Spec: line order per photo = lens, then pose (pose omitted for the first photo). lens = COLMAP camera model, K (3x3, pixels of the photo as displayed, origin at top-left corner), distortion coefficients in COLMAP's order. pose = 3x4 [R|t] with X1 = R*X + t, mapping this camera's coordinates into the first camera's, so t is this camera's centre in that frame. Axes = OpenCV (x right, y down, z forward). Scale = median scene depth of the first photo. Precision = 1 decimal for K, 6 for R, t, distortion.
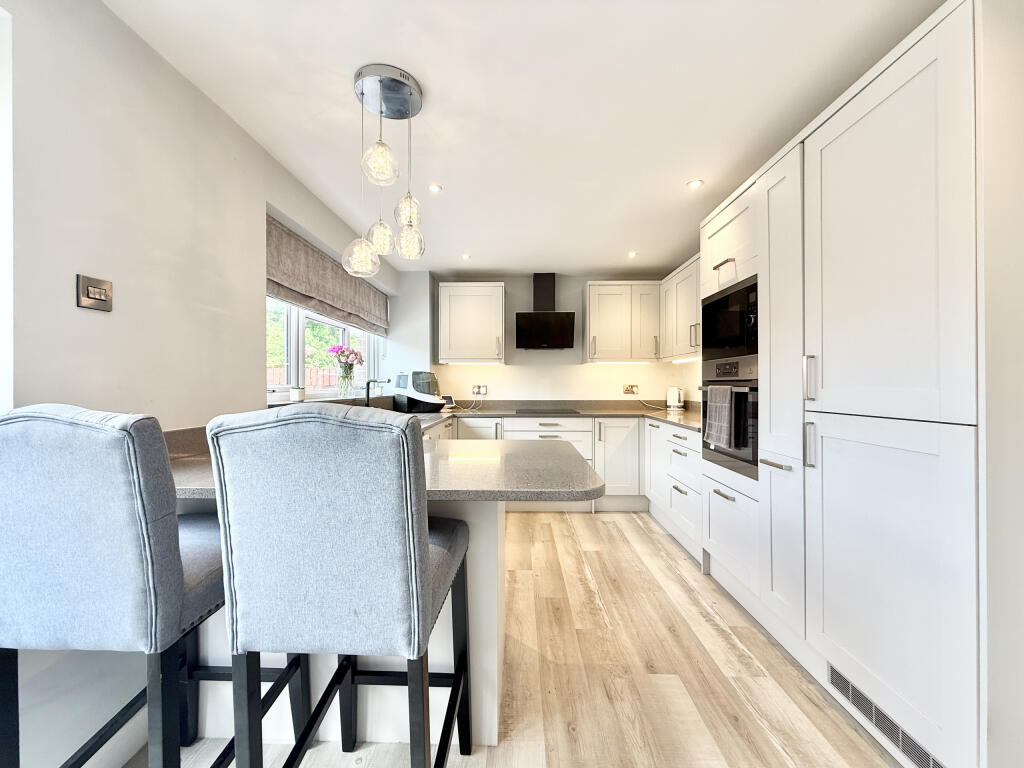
lens RADIAL K [[407.7, 0, 509.6], [0, 407.7, 384.5], [0, 0, 1]] dist [0.002833, 0.000331]
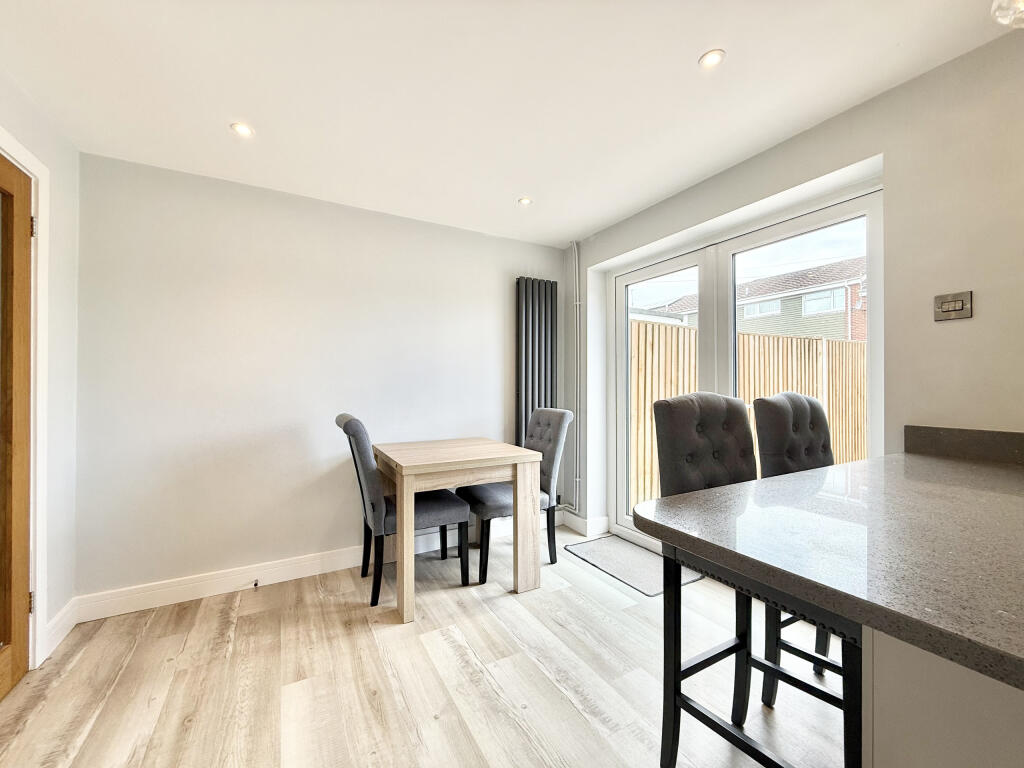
lens RADIAL K [[407.7, 0, 511.4], [0, 407.7, 384.0], [0, 0, 1]] dist [0.002833, 0.000331]
pose [[-0.860393, -0.001190, -0.509629, 0.397276], [-0.001063, 0.999999, -0.000540, 0.003700], [0.509630, 0.000077, -0.860394, 0.753355]]
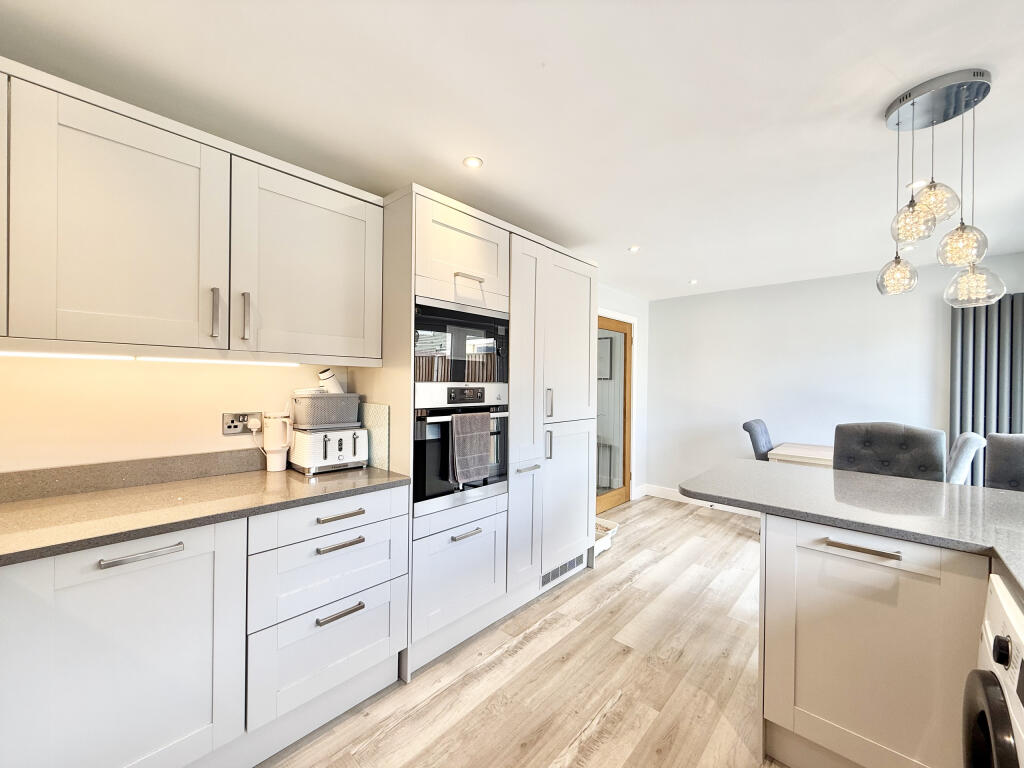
lens RADIAL K [[407.7, 0, 510.4], [0, 407.7, 386.3], [0, 0, 1]] dist [0.002833, 0.000331]
pose [[-0.753169, -0.012903, 0.657700, -0.134965], [-0.010148, 0.999917, 0.007995, -0.064751], [-0.657749, -0.000653, -0.753237, 1.644279]]
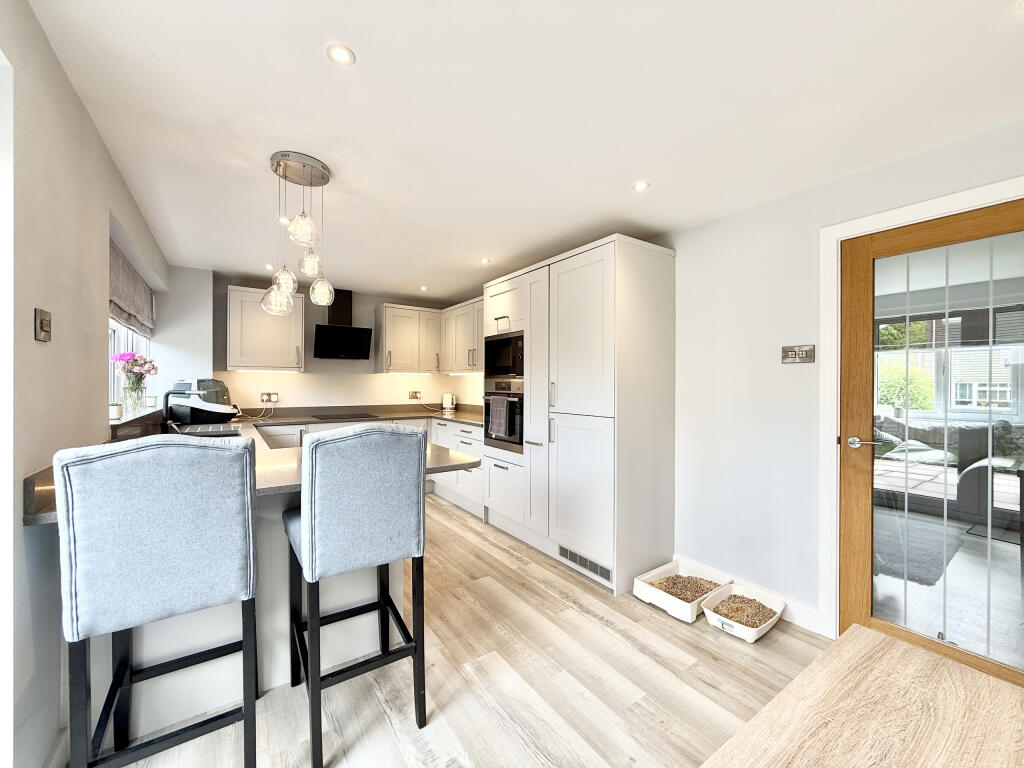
lens RADIAL K [[407.7, 0, 509.5], [0, 407.7, 384.1], [0, 0, 1]] dist [0.002833, 0.000331]
pose [[0.808222, 0.003336, 0.588869, -0.370172], [-0.005326, 0.999984, 0.001644, -0.046758], [-0.588854, -0.004465, 0.808227, -0.277864]]
